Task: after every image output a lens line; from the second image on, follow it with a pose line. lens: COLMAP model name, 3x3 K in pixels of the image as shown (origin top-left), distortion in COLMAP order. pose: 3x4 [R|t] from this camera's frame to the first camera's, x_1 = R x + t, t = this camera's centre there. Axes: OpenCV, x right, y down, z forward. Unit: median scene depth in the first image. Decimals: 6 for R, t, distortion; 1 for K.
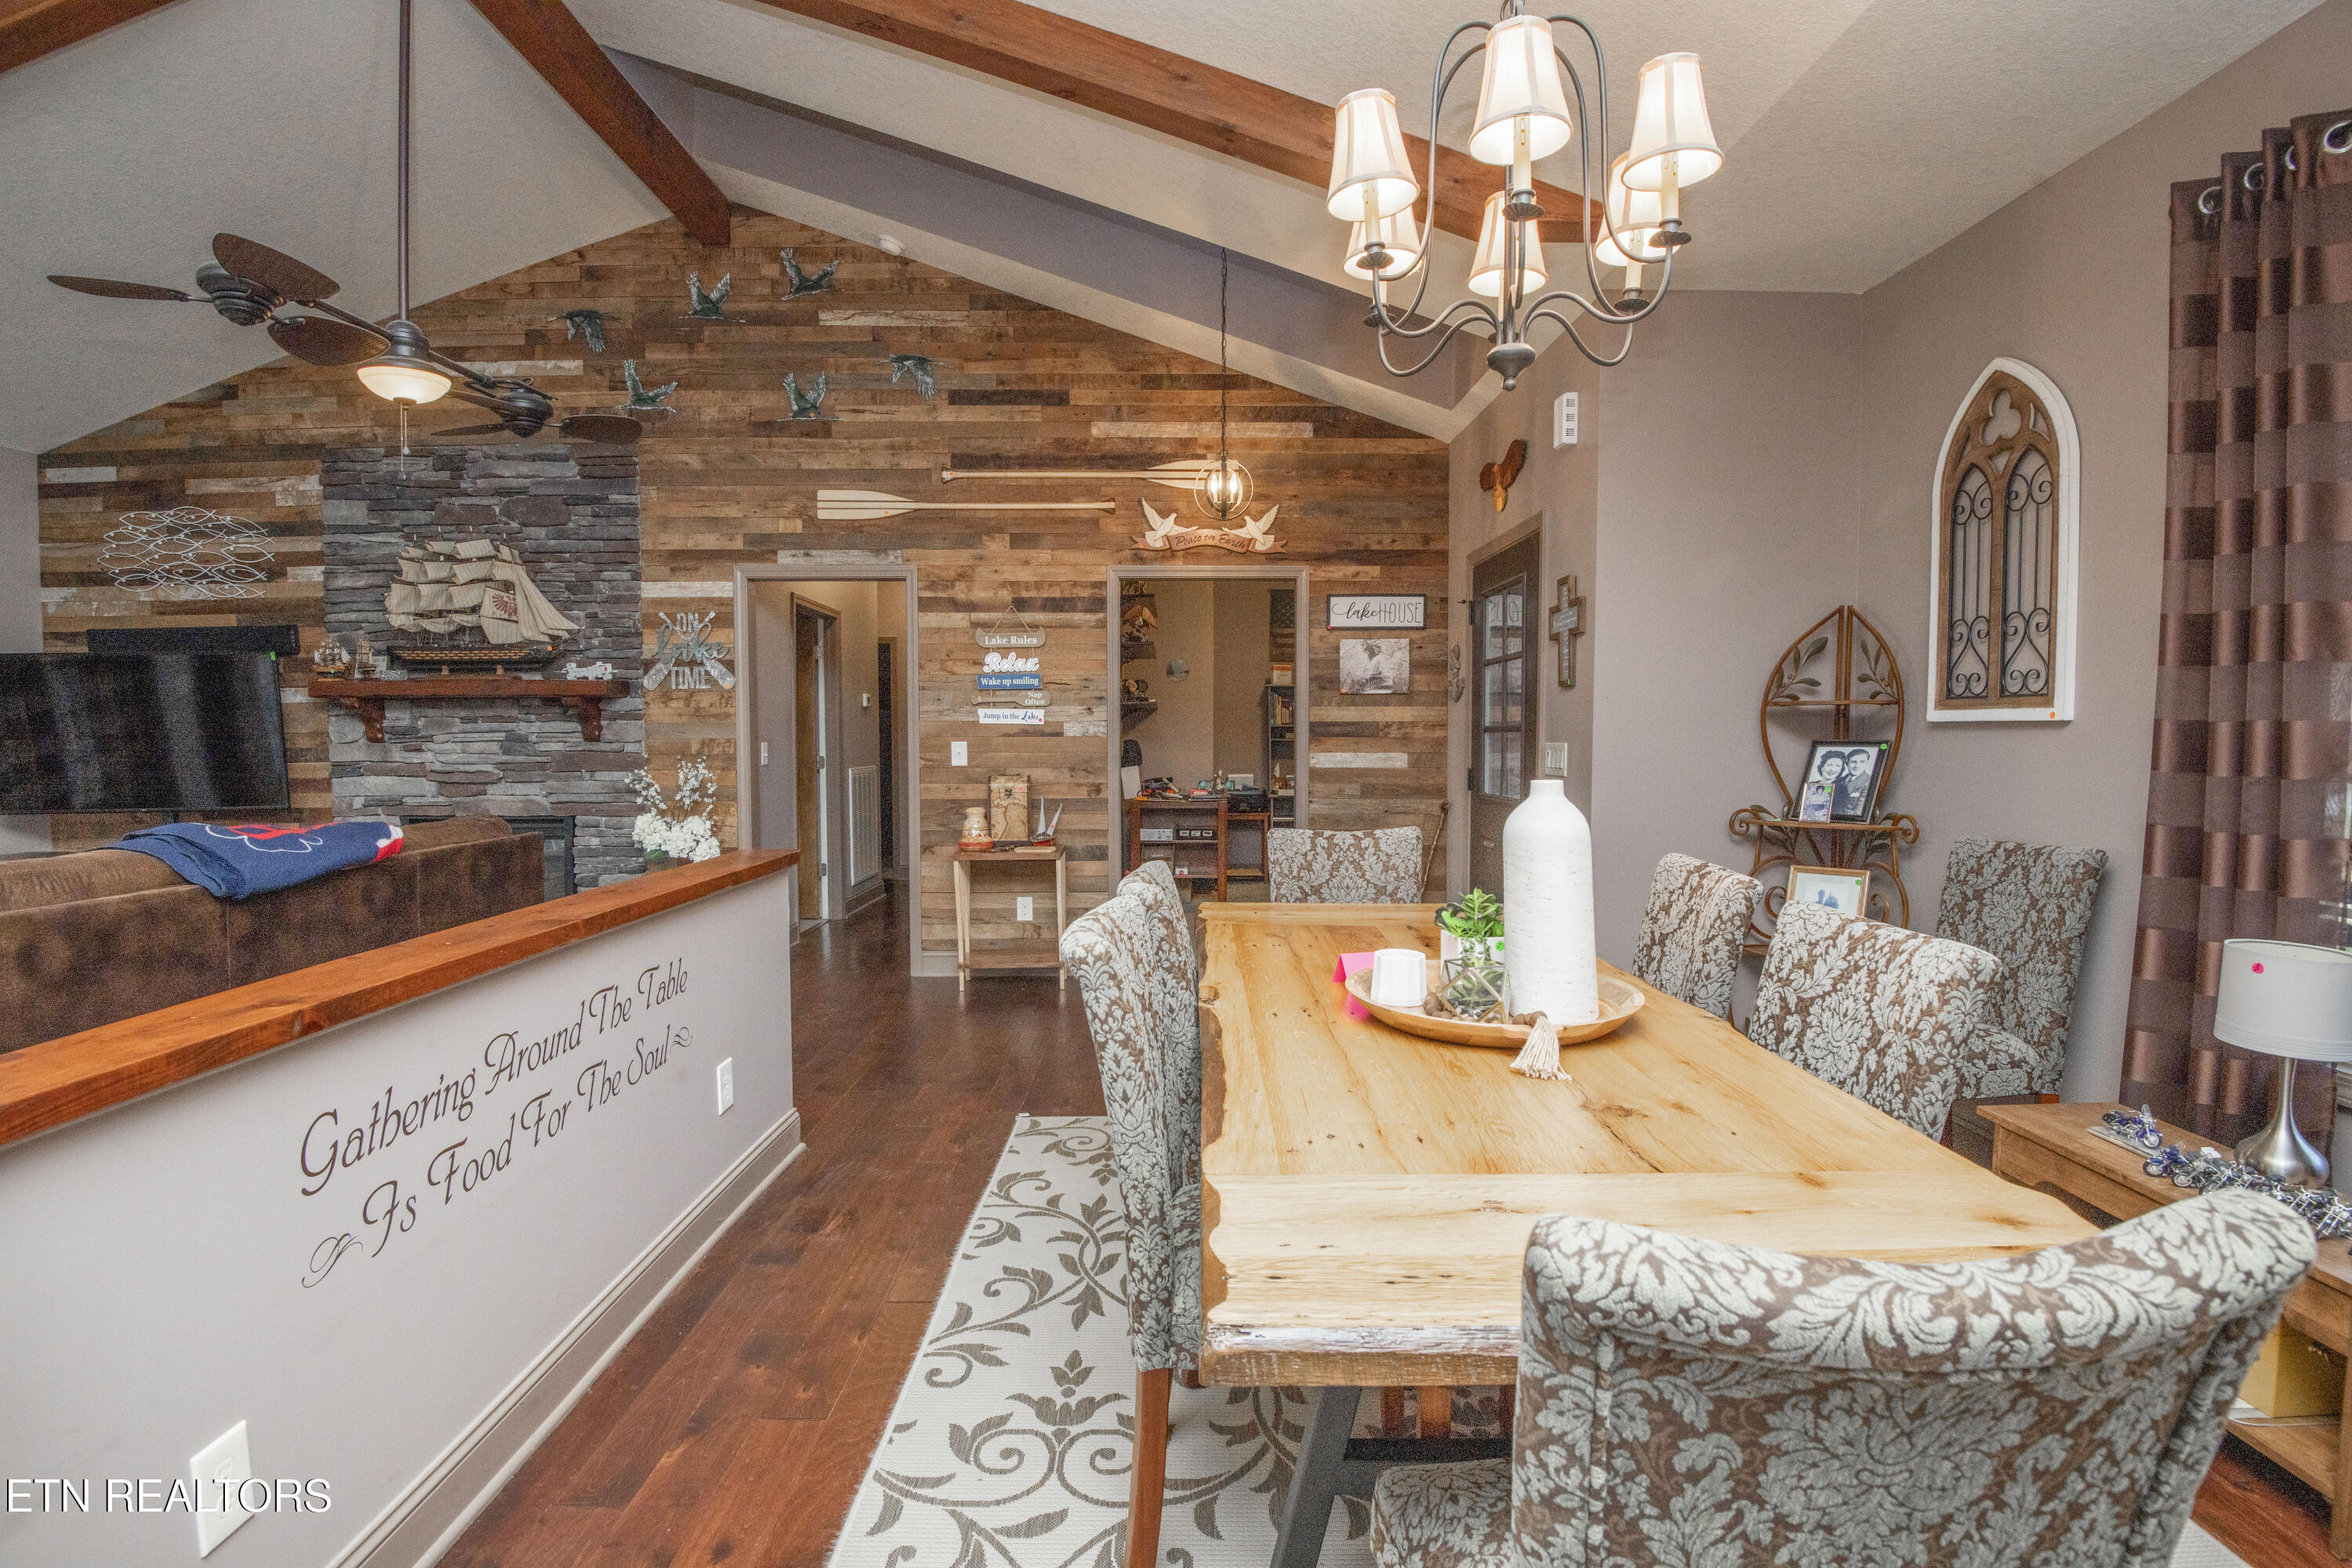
lens RADIAL K [[1083.8, 0, 1189.9], [0, 1083.8, 798.0], [0, 0, 1]] dist [-0.032137, -0.008643]
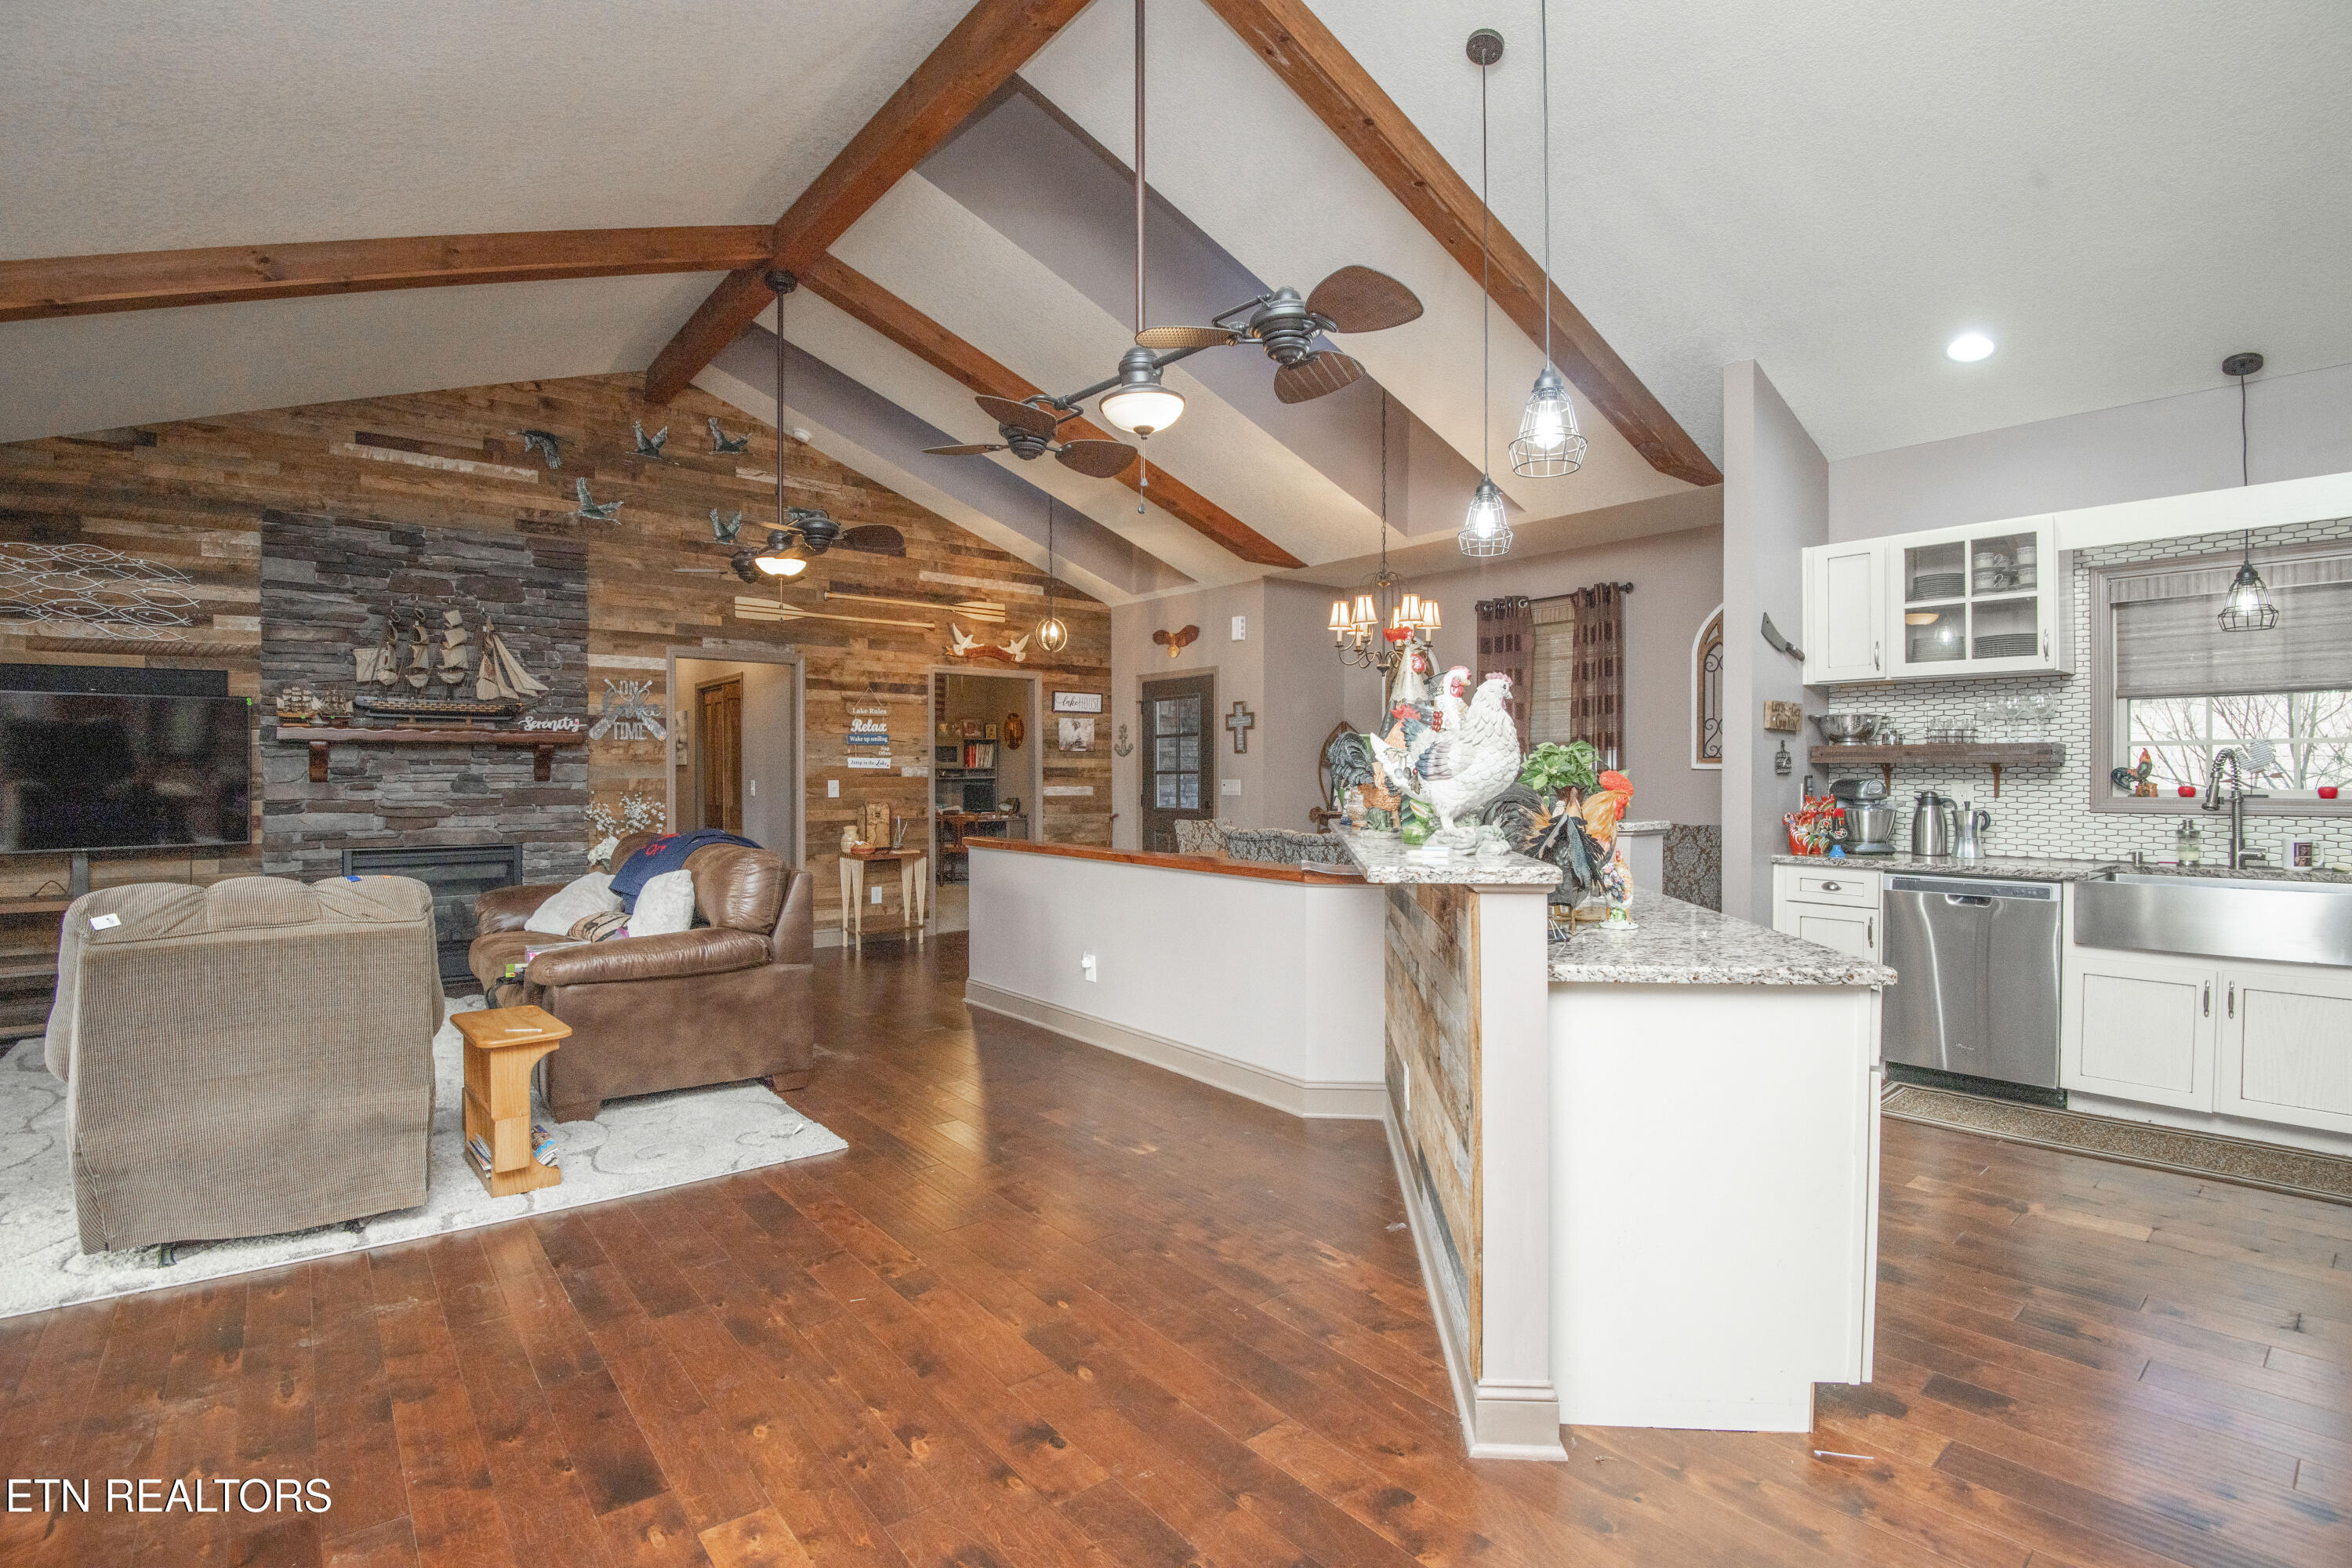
lens RADIAL K [[1083.8, 0, 1183.2], [0, 1083.8, 790.8], [0, 0, 1]] dist [-0.032137, -0.008643]
pose [[0.779611, -0.009487, 0.626193, -0.760384], [0.035374, 0.998956, -0.028905, 0.019723], [-0.625265, 0.044686, 0.779132, -0.407548]]
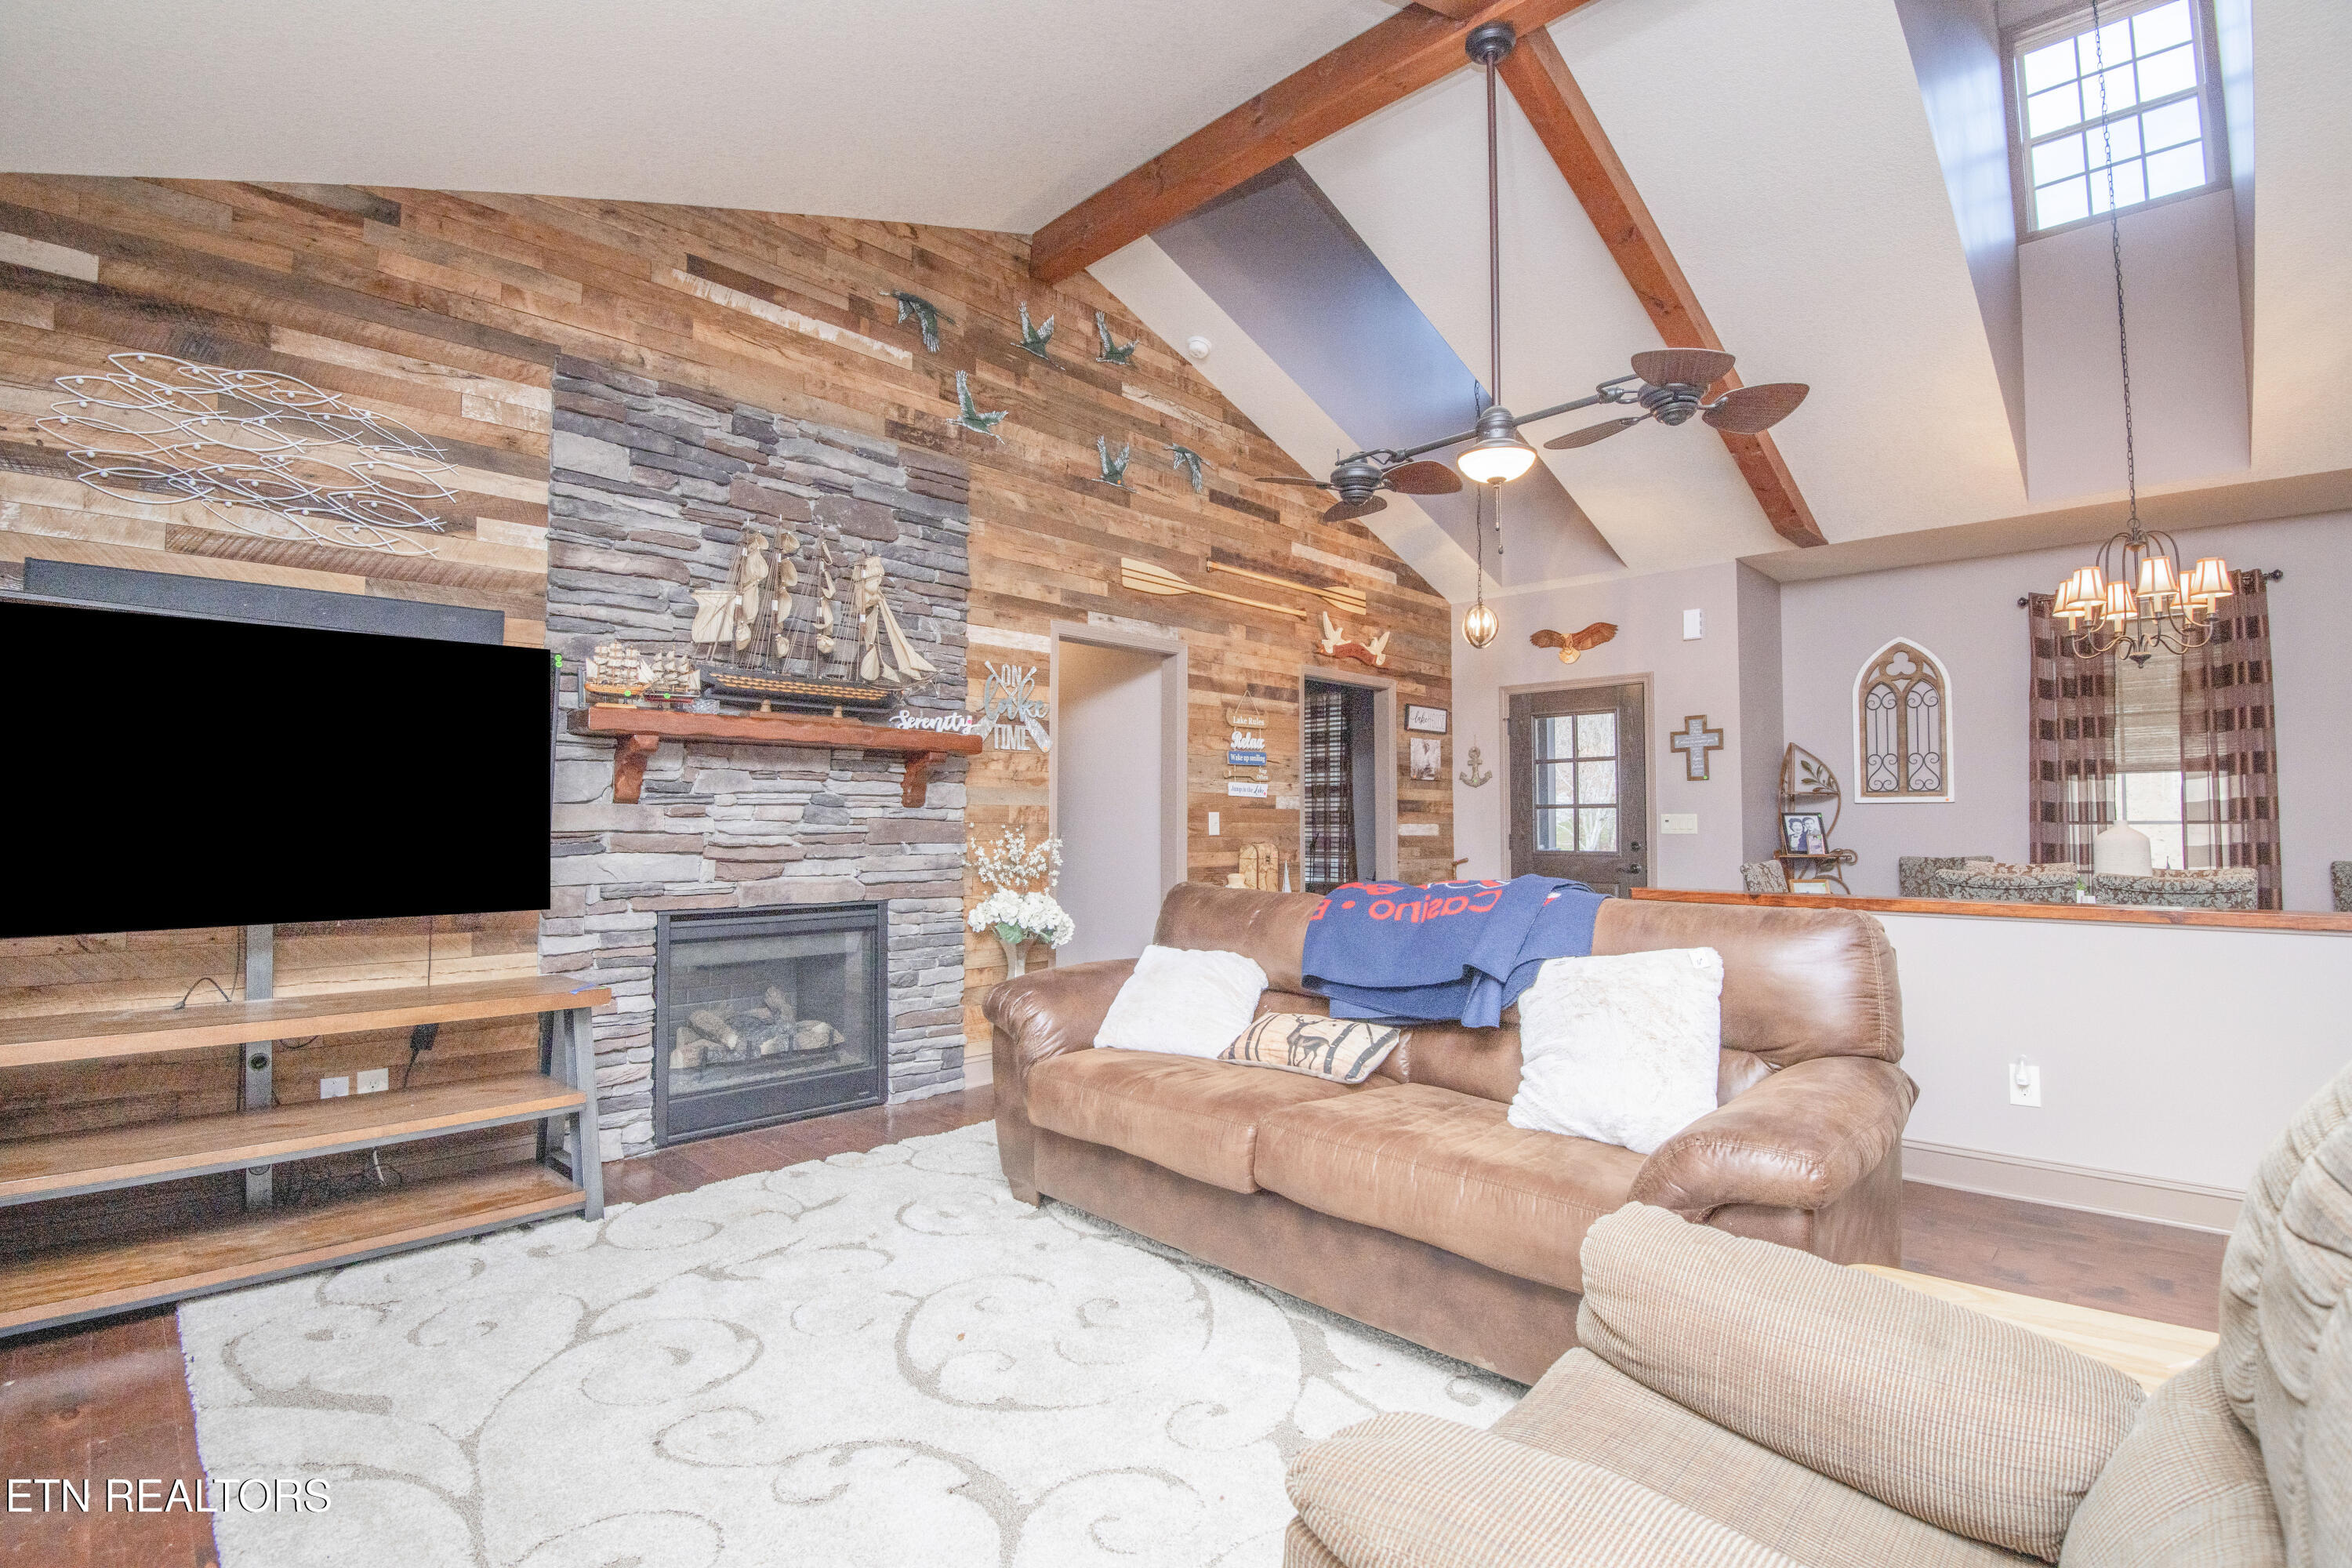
lens RADIAL K [[1083.8, 0, 1180.3], [0, 1083.8, 792.1], [0, 0, 1]] dist [-0.032137, -0.008643]
pose [[0.705317, 0.022639, 0.708531, -1.009551], [0.039986, 0.996628, -0.071649, 0.003152], [-0.707764, 0.078866, 0.702033, 0.280097]]
